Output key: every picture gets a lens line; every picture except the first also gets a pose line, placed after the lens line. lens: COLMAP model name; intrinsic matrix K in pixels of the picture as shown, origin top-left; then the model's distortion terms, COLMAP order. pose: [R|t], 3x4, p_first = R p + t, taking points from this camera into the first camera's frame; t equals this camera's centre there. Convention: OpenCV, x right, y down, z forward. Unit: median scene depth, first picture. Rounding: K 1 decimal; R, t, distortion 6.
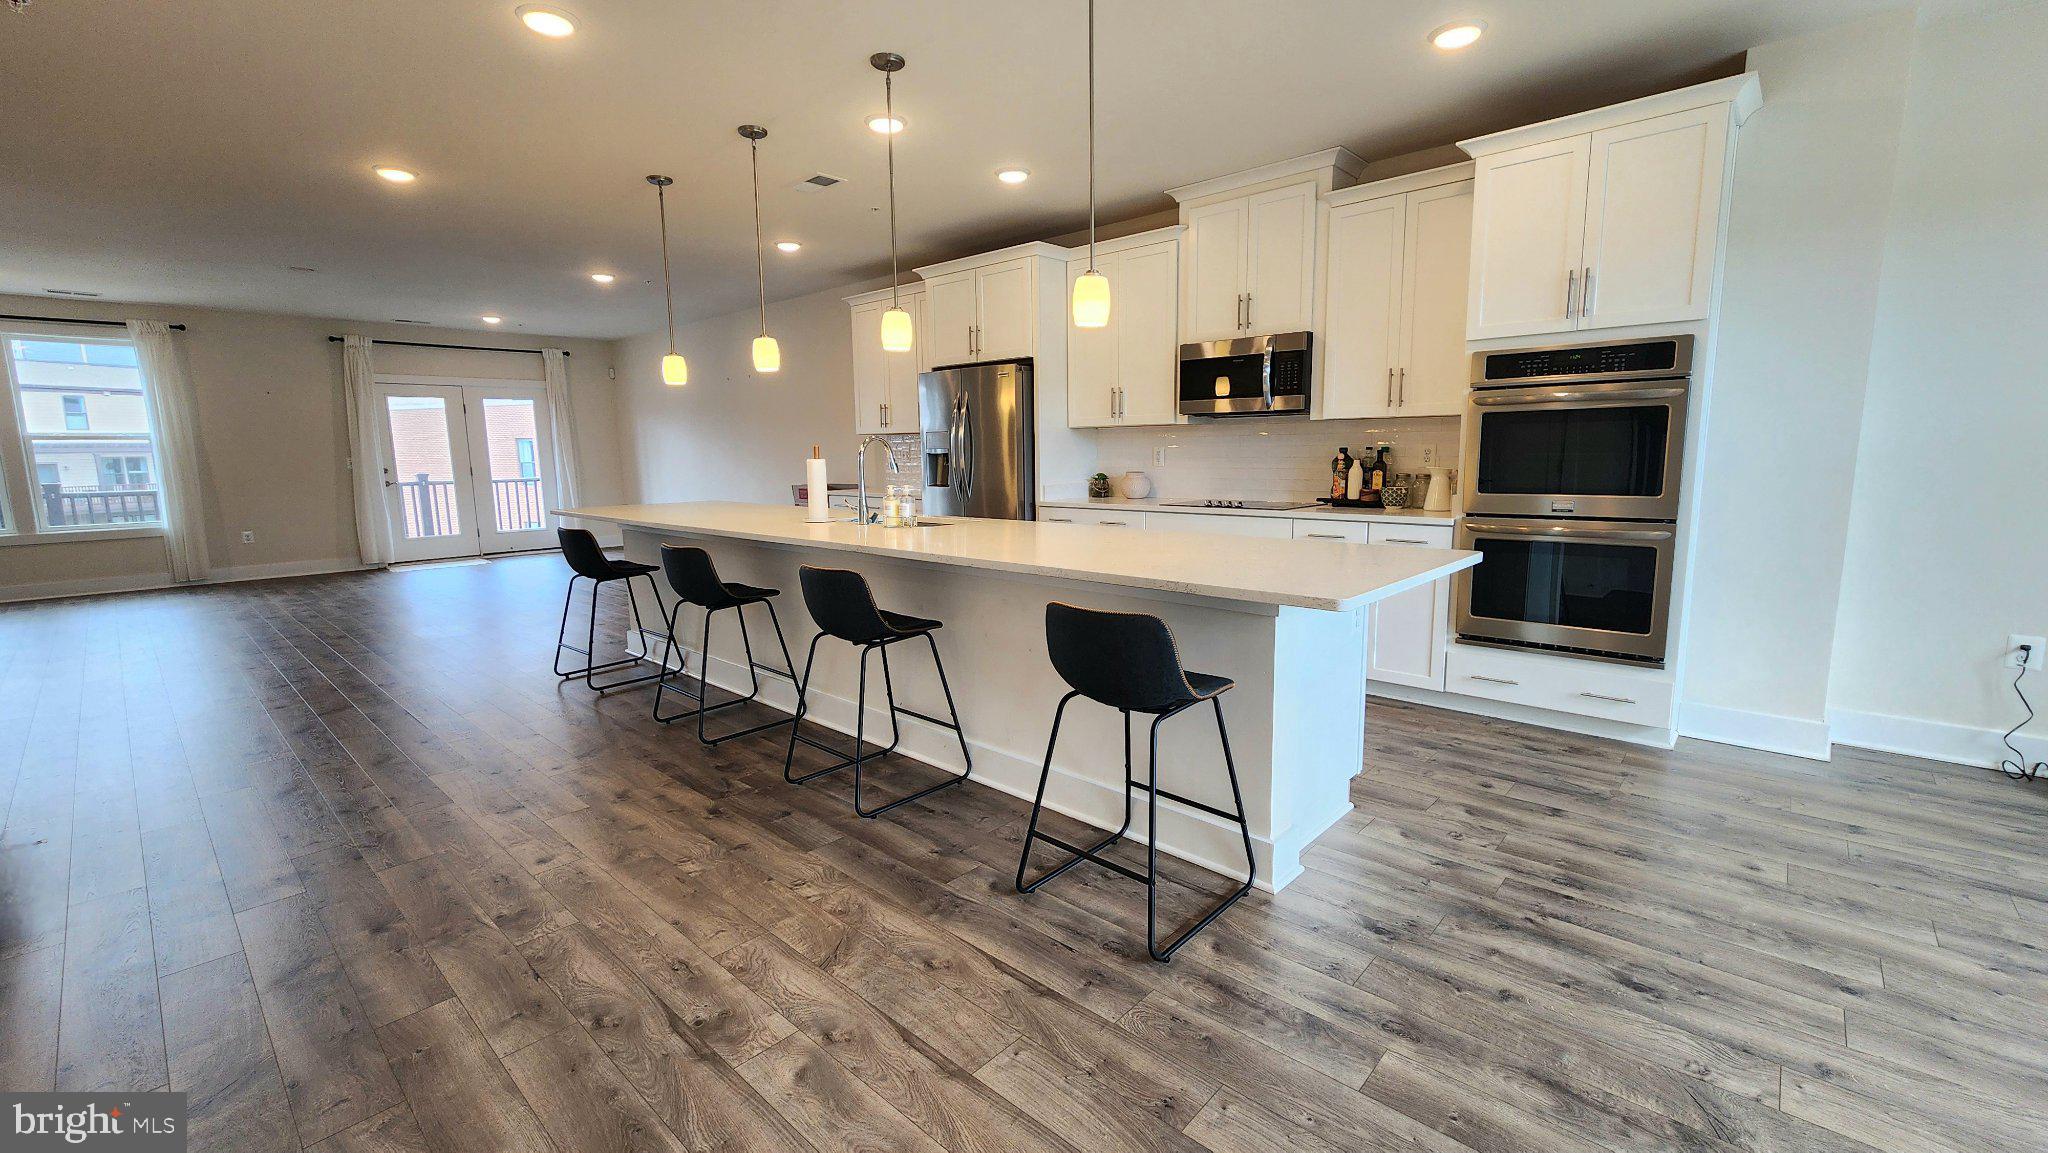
lens RADIAL K [[843.3, 0, 1032.7], [0, 843.3, 570.0], [0, 0, 1]] dist [0.004463, -0.000815]
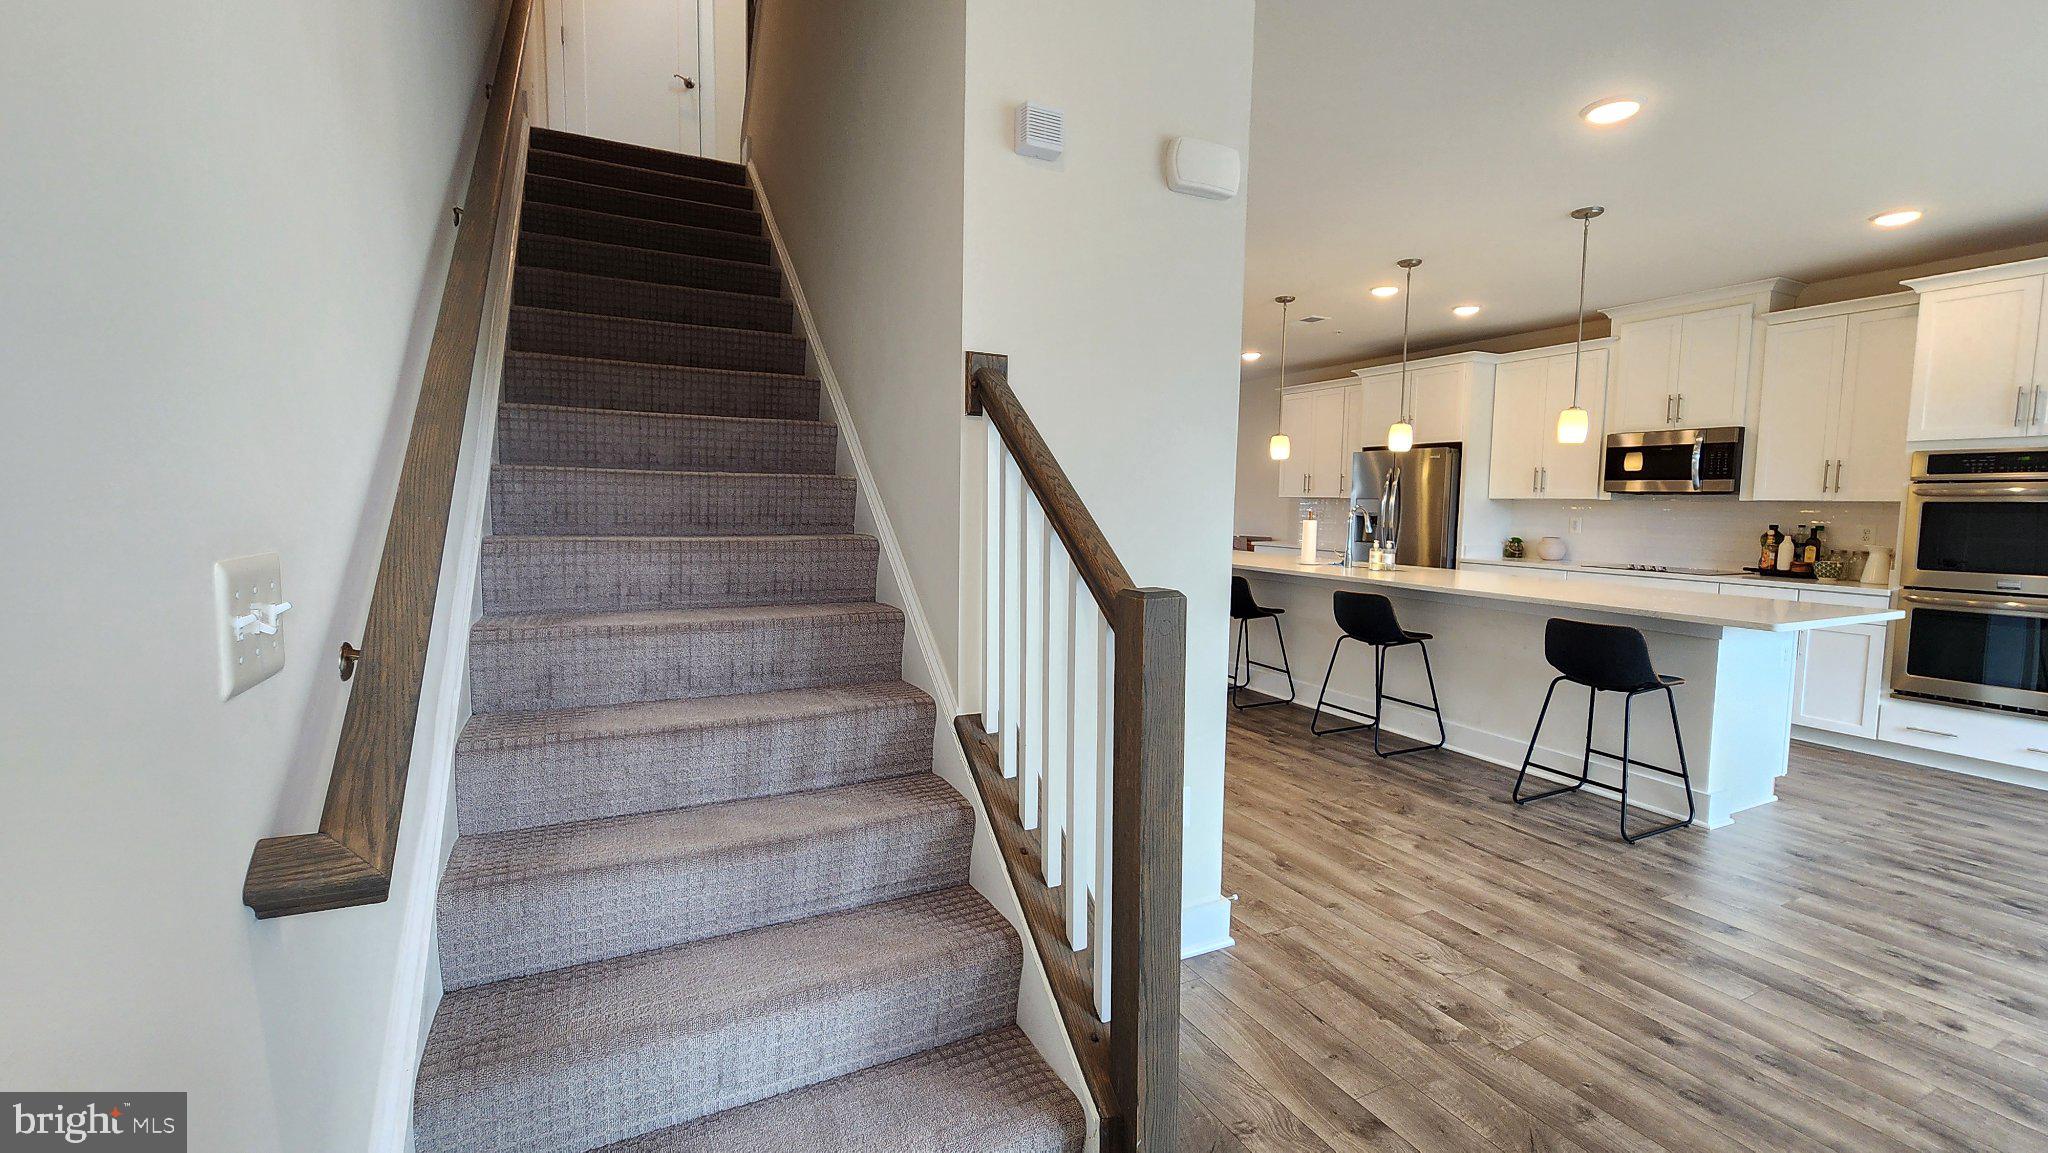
lens RADIAL K [[843.3, 0, 1032.7], [0, 843.3, 570.1], [0, 0, 1]] dist [0.004463, -0.000815]
pose [[0.934959, 0.055166, -0.350440, -0.240115], [-0.076285, 0.995990, -0.046739, 0.067545], [0.346457, 0.070432, 0.935418, -0.604010]]
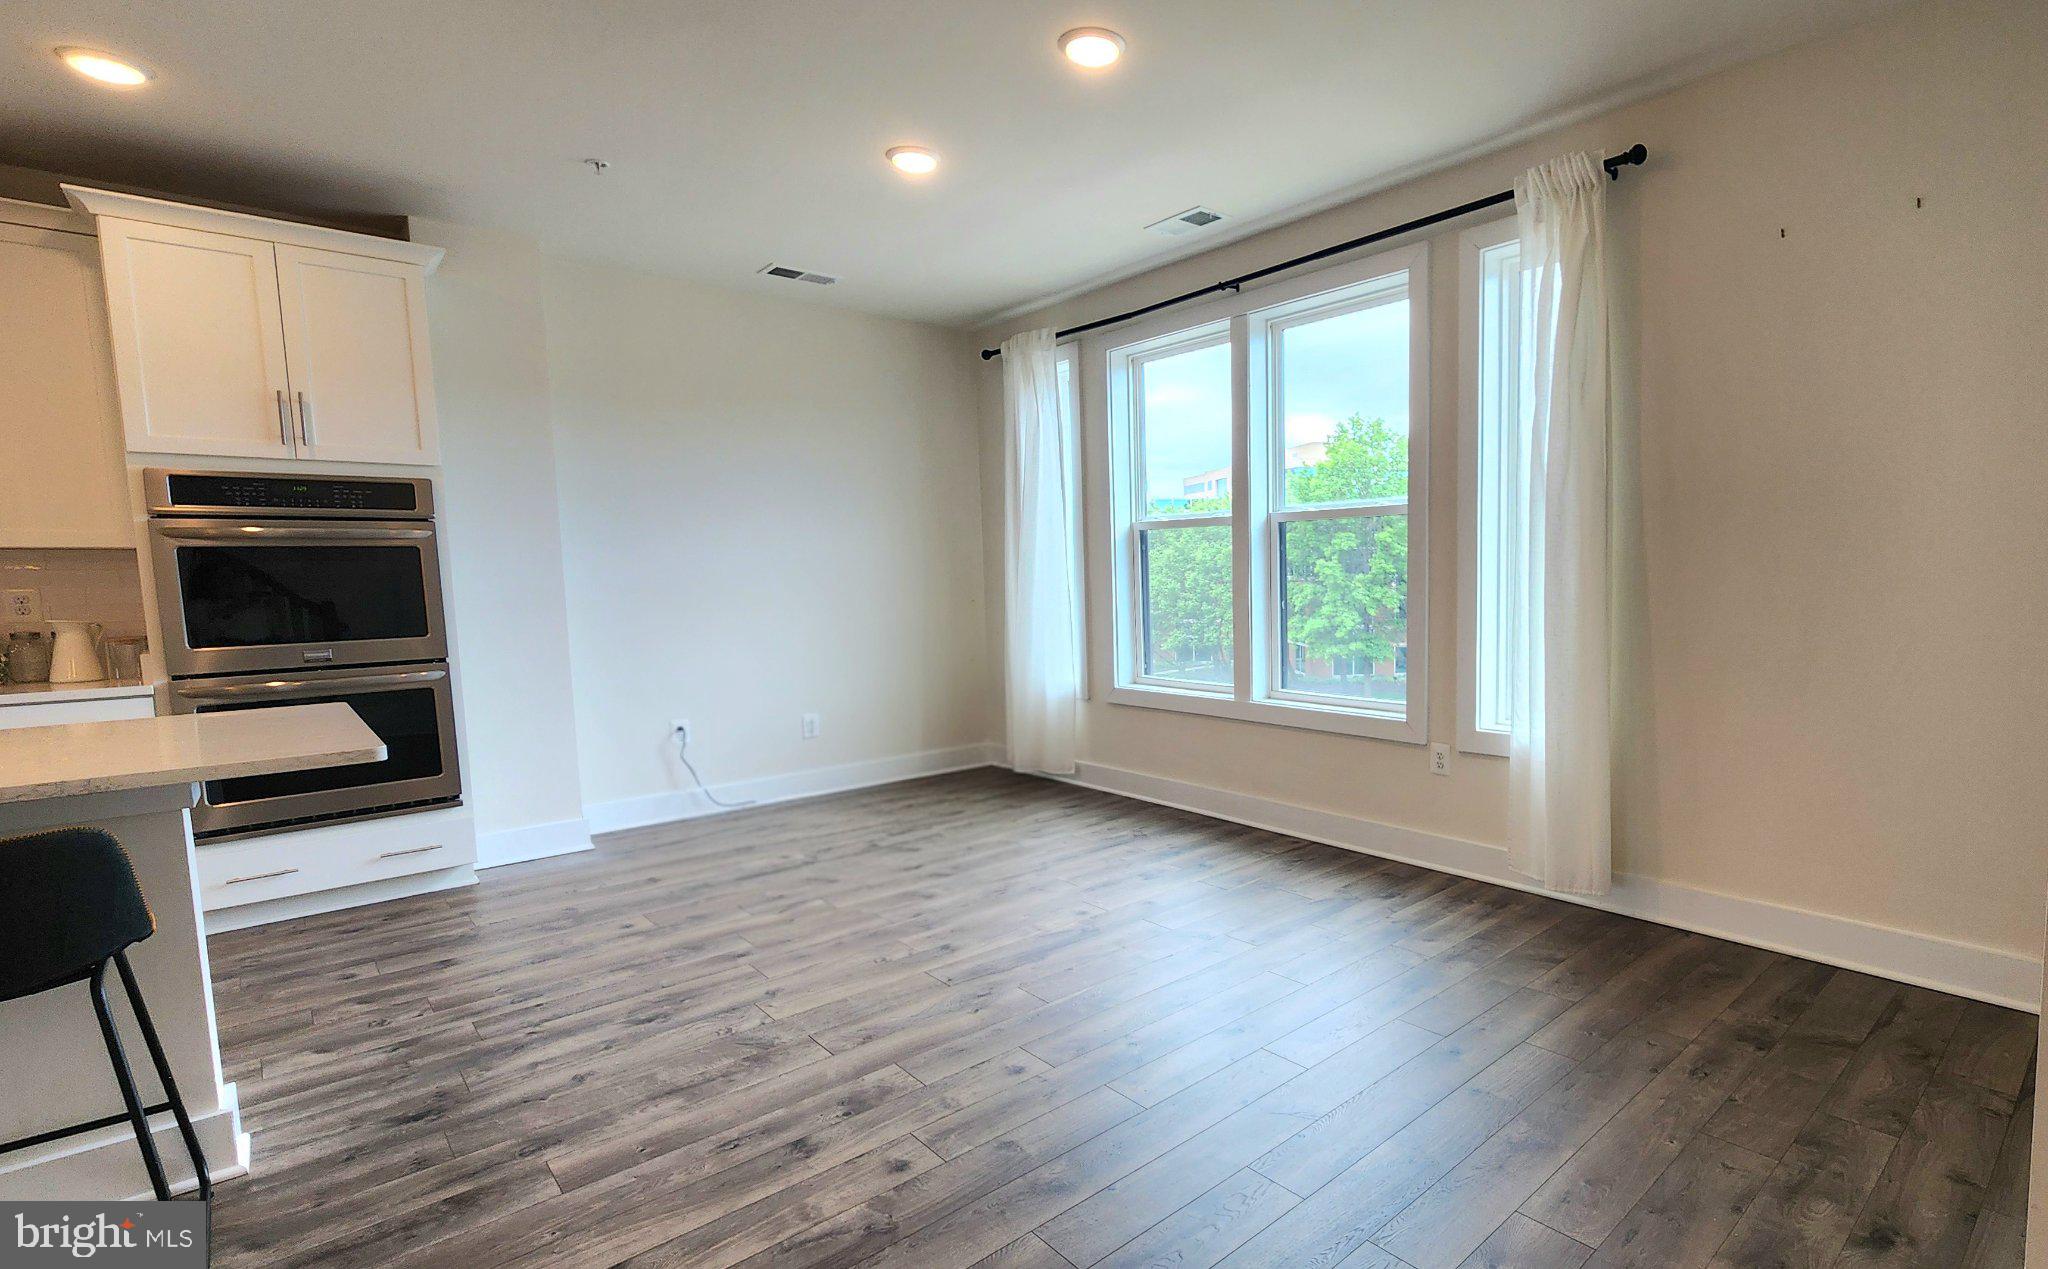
lens RADIAL K [[981.3, 0, 1201.1], [0, 981.3, 670.7], [0, 0, 1]] dist [-0.002990, -0.000912]
pose [[0.058990, -0.089885, 0.994204, -0.361461], [0.158875, 0.984089, 0.079544, 0.006060], [-0.985535, 0.153262, 0.072332, 0.019865]]
